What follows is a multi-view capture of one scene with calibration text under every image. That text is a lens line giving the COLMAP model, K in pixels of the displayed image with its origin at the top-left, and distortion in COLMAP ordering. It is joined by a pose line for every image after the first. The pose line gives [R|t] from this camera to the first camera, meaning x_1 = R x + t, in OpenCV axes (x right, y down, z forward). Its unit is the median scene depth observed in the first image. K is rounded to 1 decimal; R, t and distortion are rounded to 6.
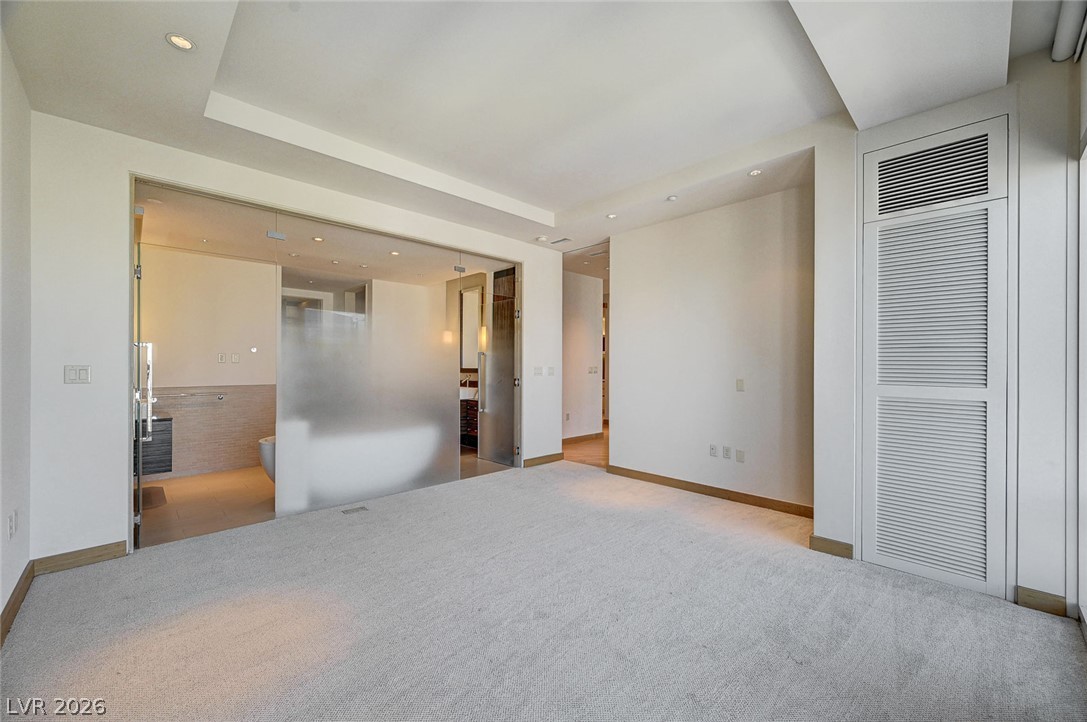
lens RADIAL K [[425.7, 0, 543.5], [0, 425.7, 361.0], [0, 0, 1]] dist [-0.000063, -0.000063]
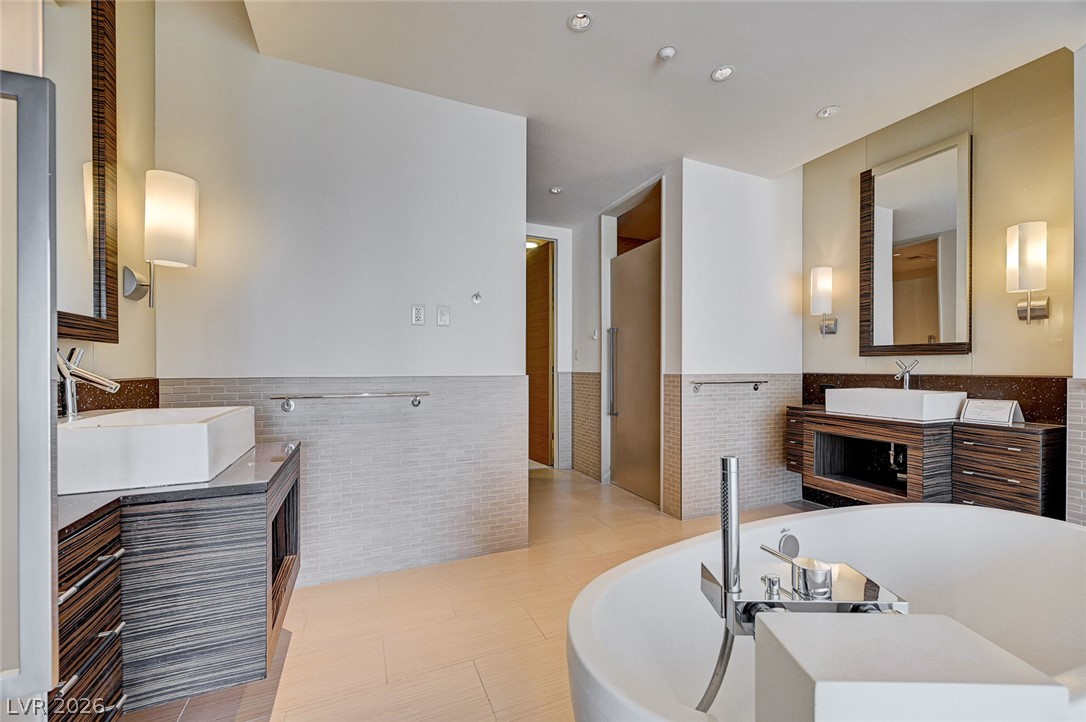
lens RADIAL K [[432.2, 0, 537.0], [0, 432.2, 364.2], [0, 0, 1]] dist [0.000182, 0.000048]
pose [[0.930132, 0.000146, -0.367225, -0.467230], [0.000044, 1.000000, 0.000511, 0.044813], [0.367225, -0.000492, 0.930132, 0.615188]]
